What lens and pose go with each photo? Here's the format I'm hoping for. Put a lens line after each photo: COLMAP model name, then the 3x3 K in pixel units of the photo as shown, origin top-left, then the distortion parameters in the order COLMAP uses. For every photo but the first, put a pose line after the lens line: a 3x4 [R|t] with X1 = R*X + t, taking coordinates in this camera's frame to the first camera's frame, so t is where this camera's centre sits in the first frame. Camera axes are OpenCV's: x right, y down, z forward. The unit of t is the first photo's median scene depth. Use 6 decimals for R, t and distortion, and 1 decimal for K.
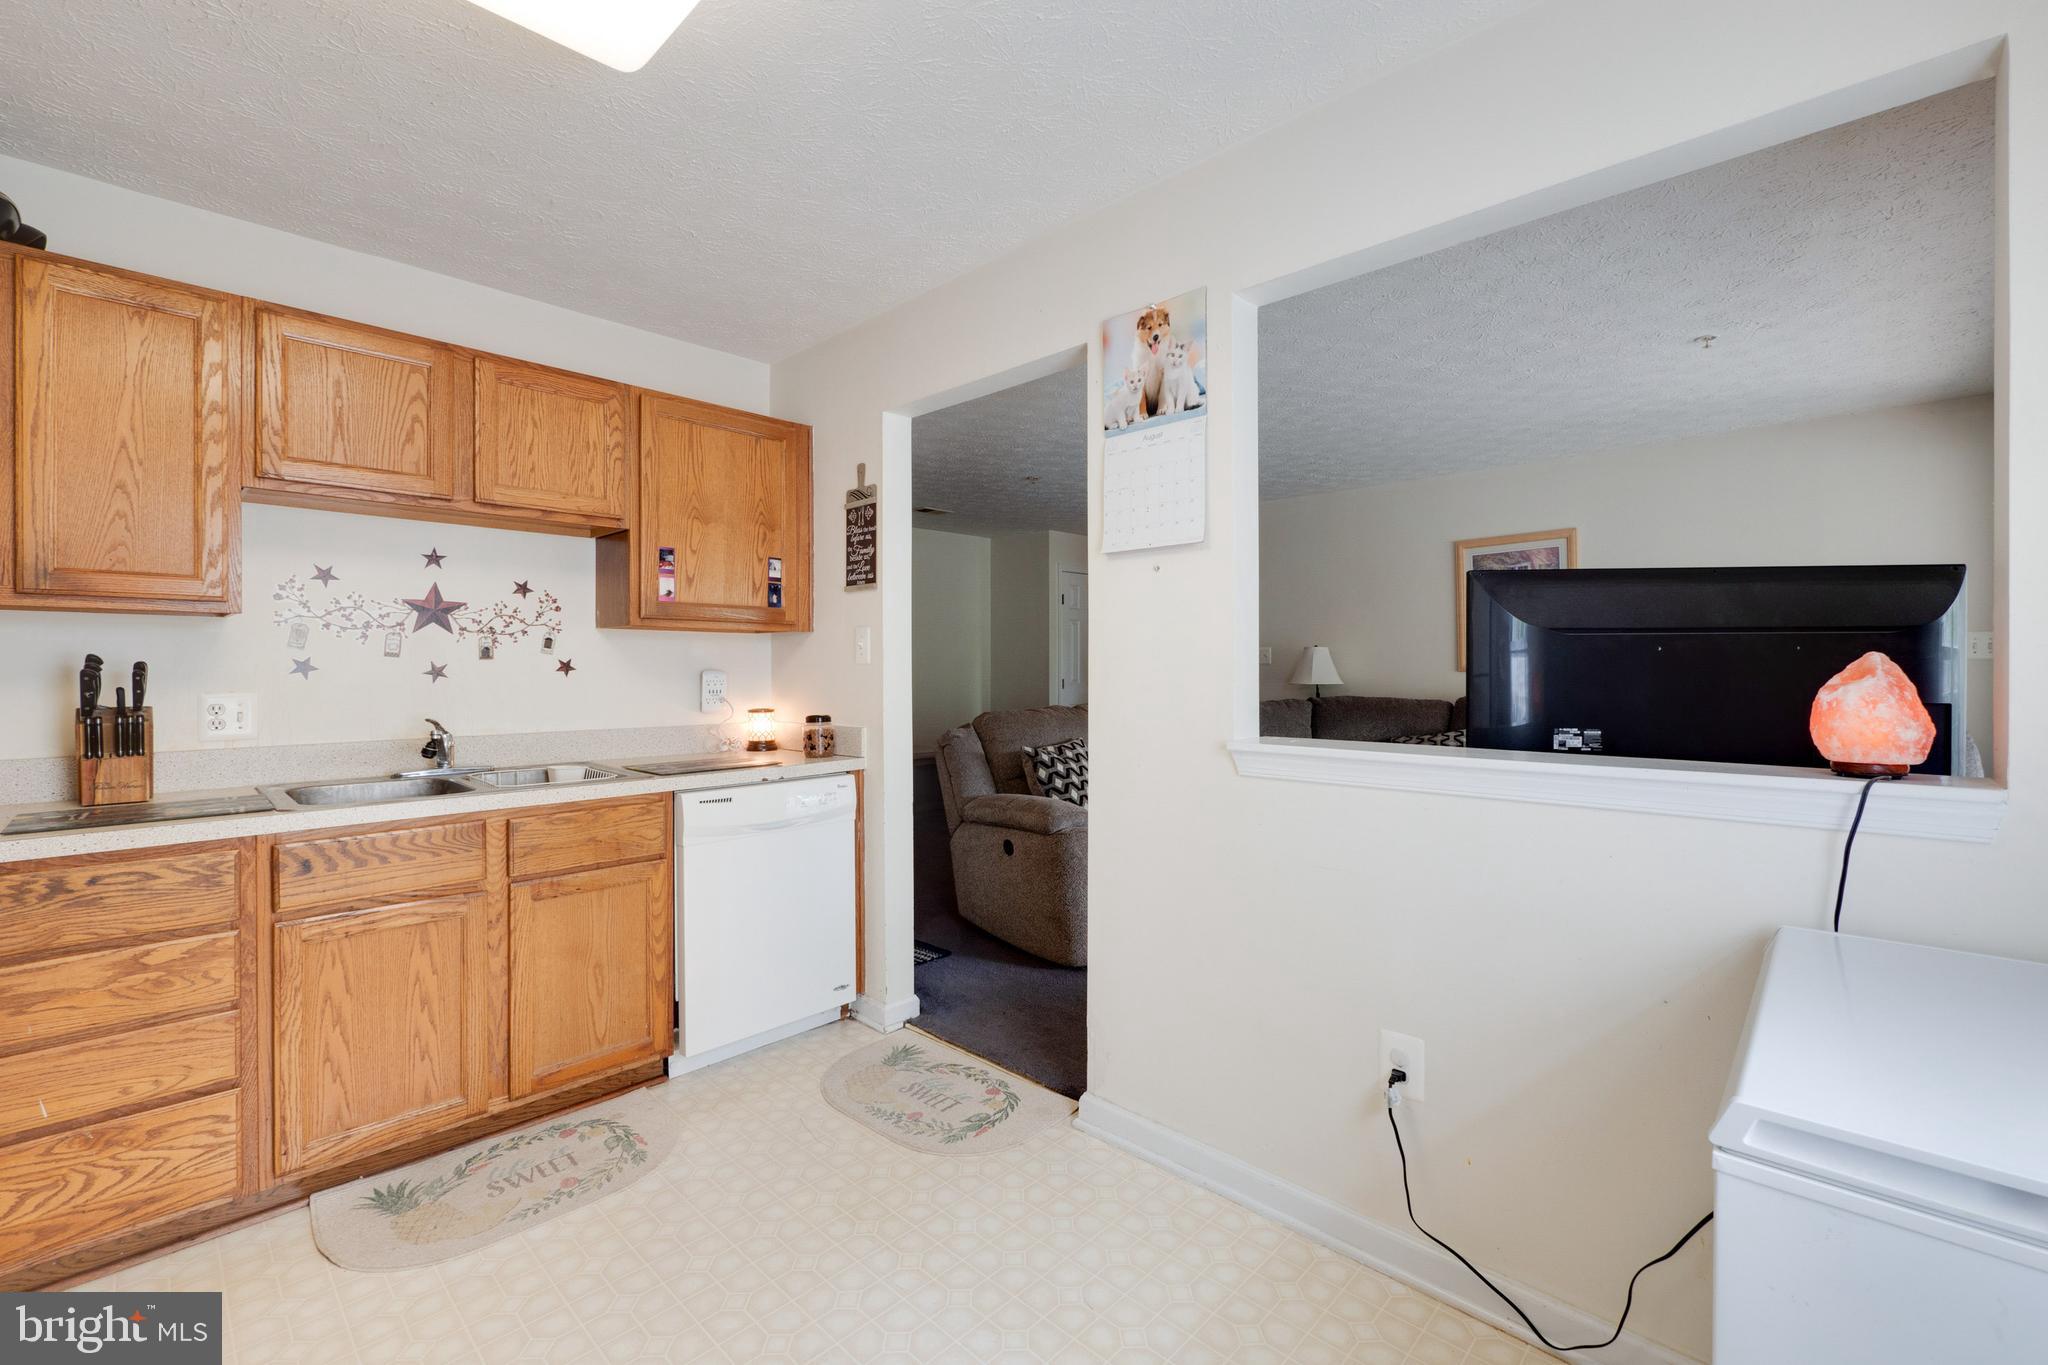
lens RADIAL K [[869.4, 0, 1037.3], [0, 869.4, 675.6], [0, 0, 1]] dist [-0.010066, 0.002583]
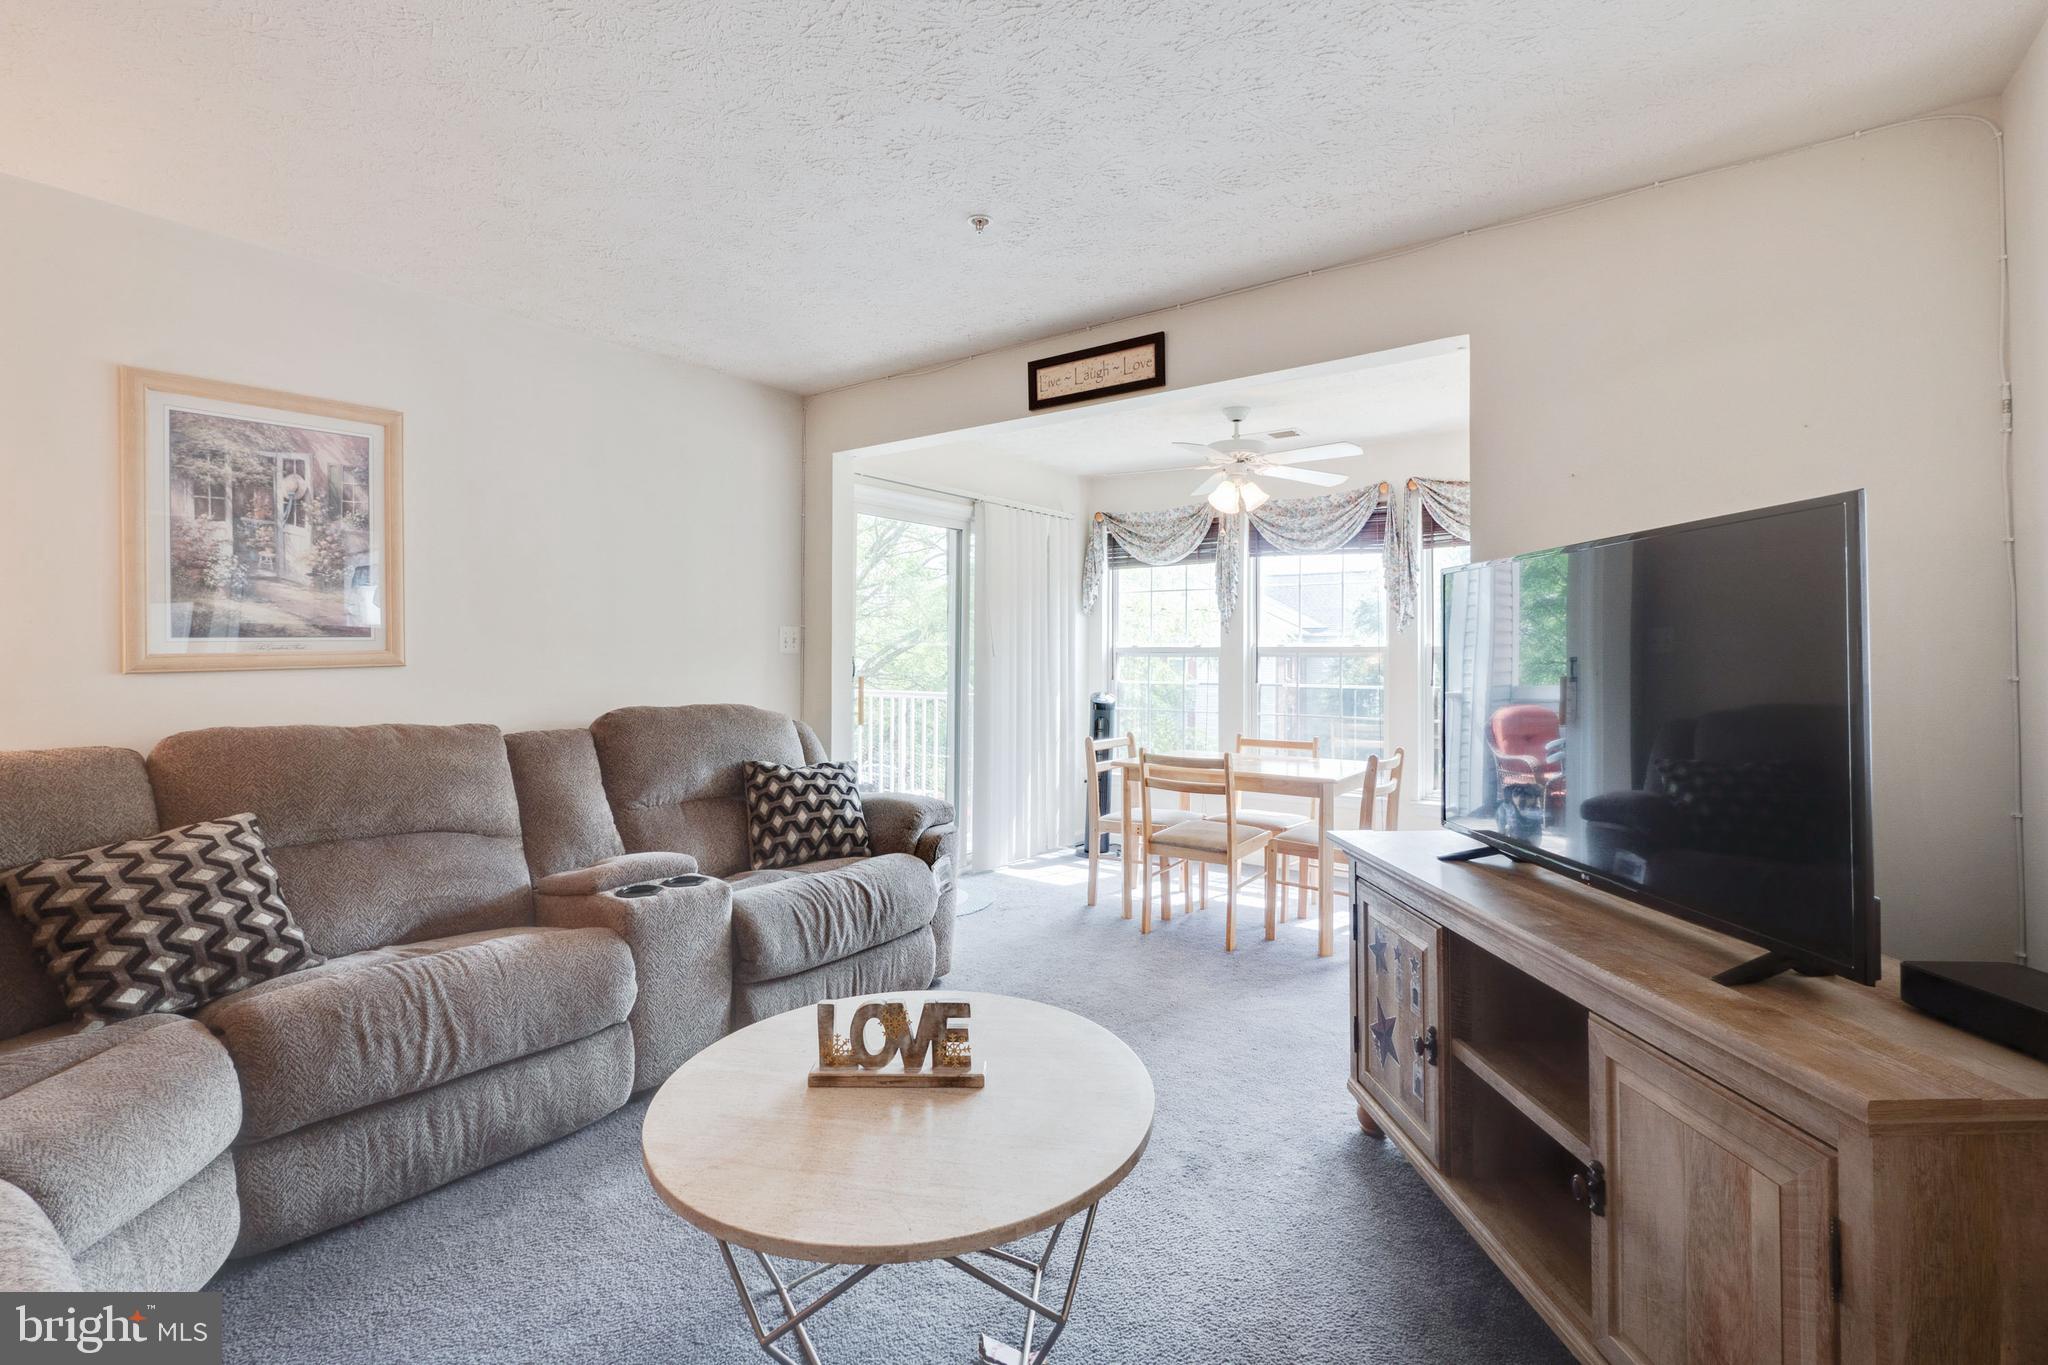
lens RADIAL K [[929.5, 0, 1004.1], [0, 929.5, 641.9], [0, 0, 1]] dist [0.002906, 0.002203]
pose [[-0.106369, 0.016724, 0.994186, -0.022730], [0.010556, 0.999821, -0.015689, -0.020914], [-0.994271, 0.008826, -0.106526, 1.446979]]
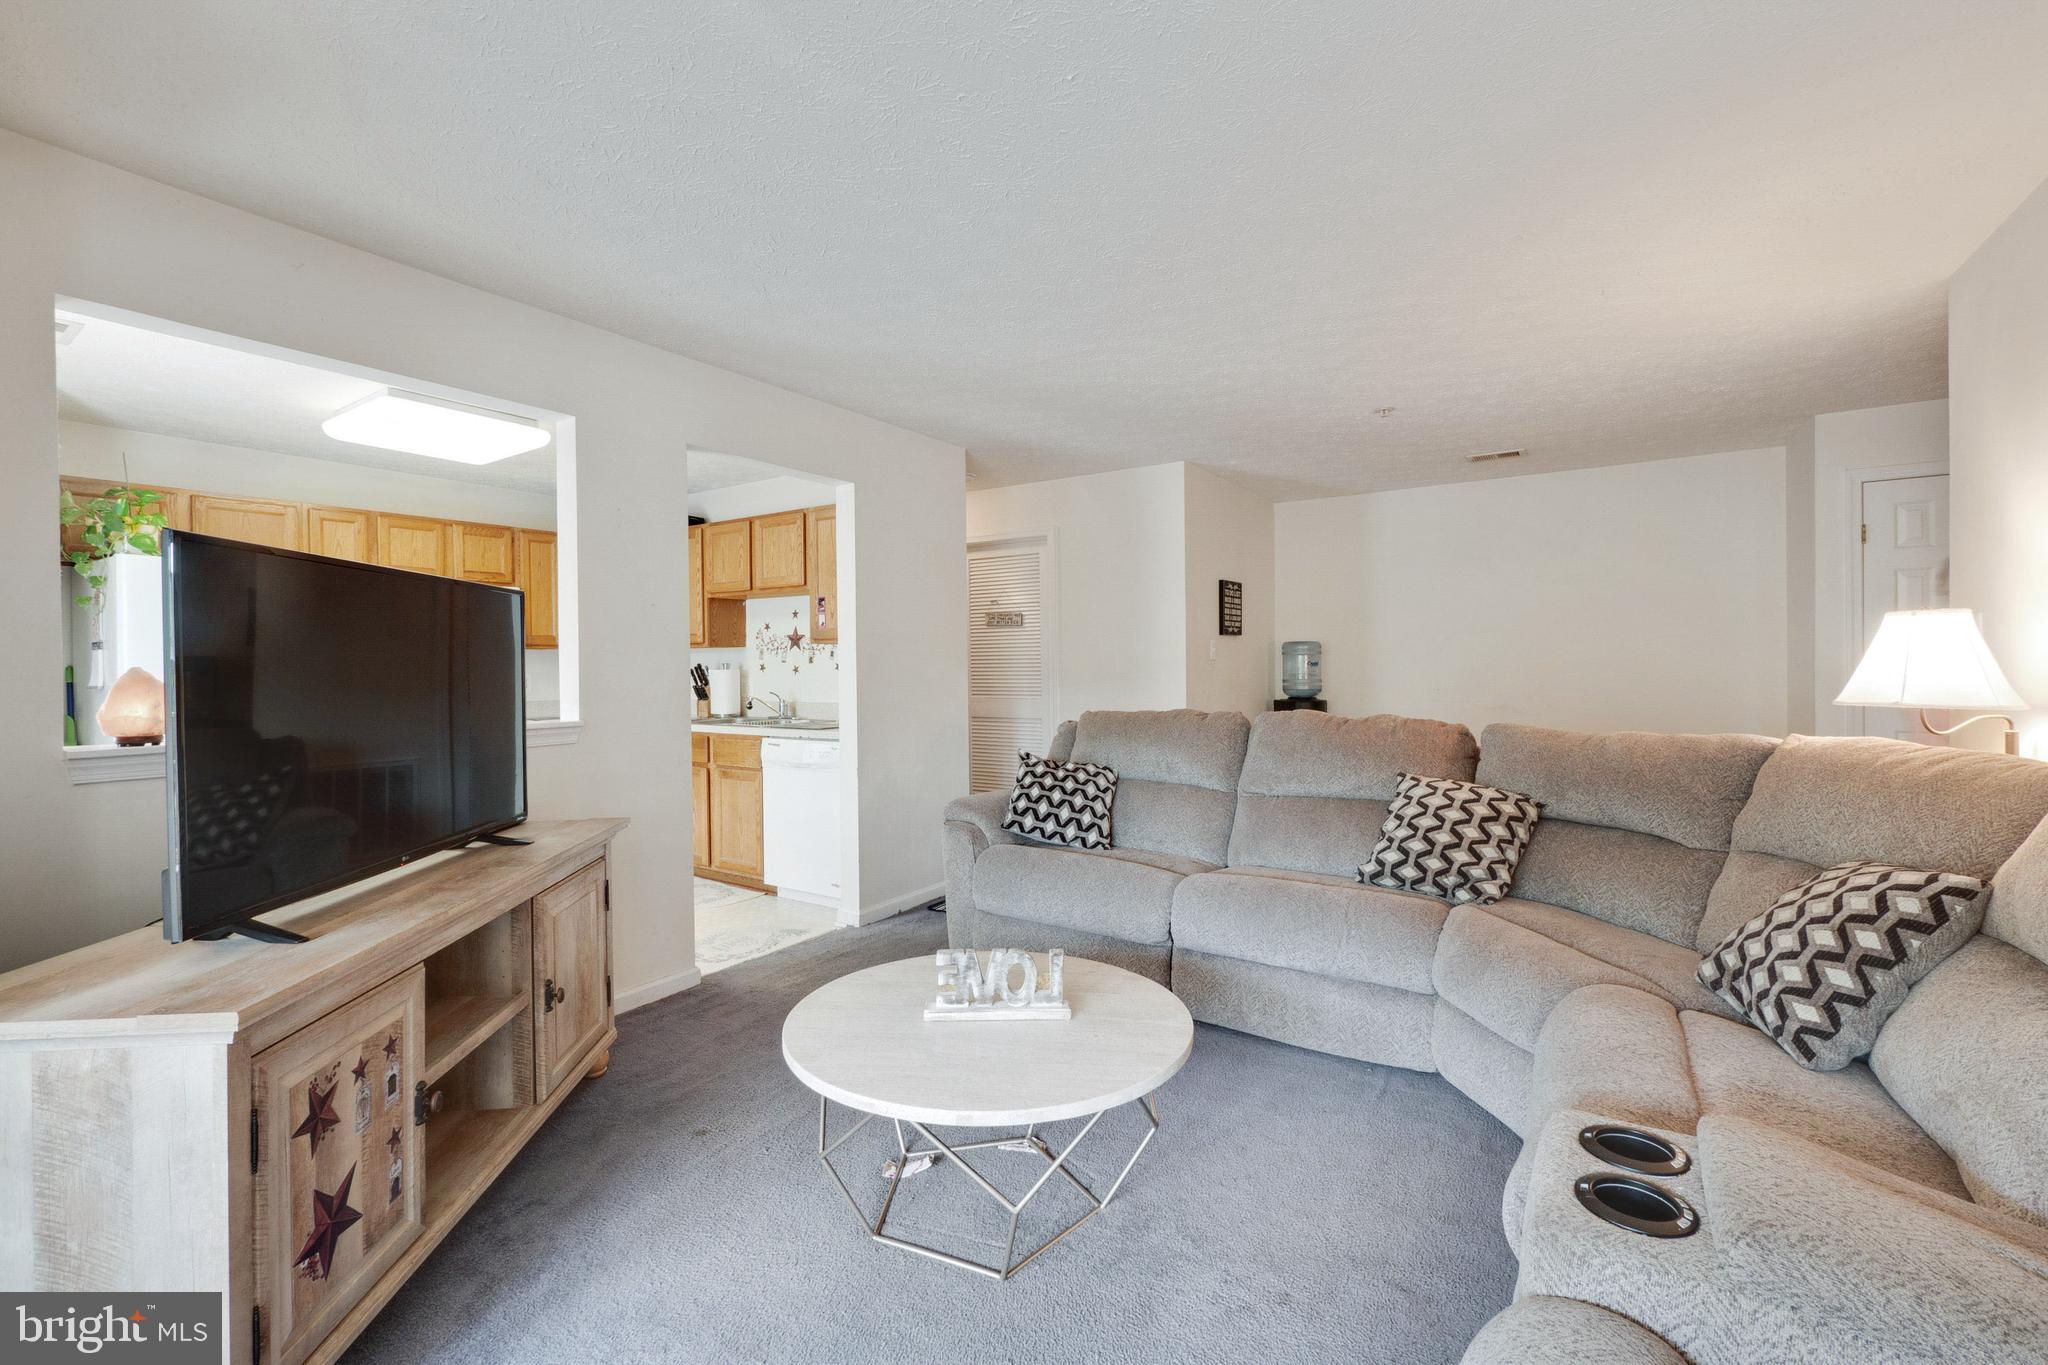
lens RADIAL K [[869.4, 0, 1010.8], [0, 869.4, 677.4], [0, 0, 1]] dist [-0.010066, 0.002583]
pose [[0.160124, 0.014710, -0.986987, 1.591968], [-0.002612, 0.999892, 0.014479, -0.019325], [0.987093, 0.000260, 0.160145, 1.329735]]
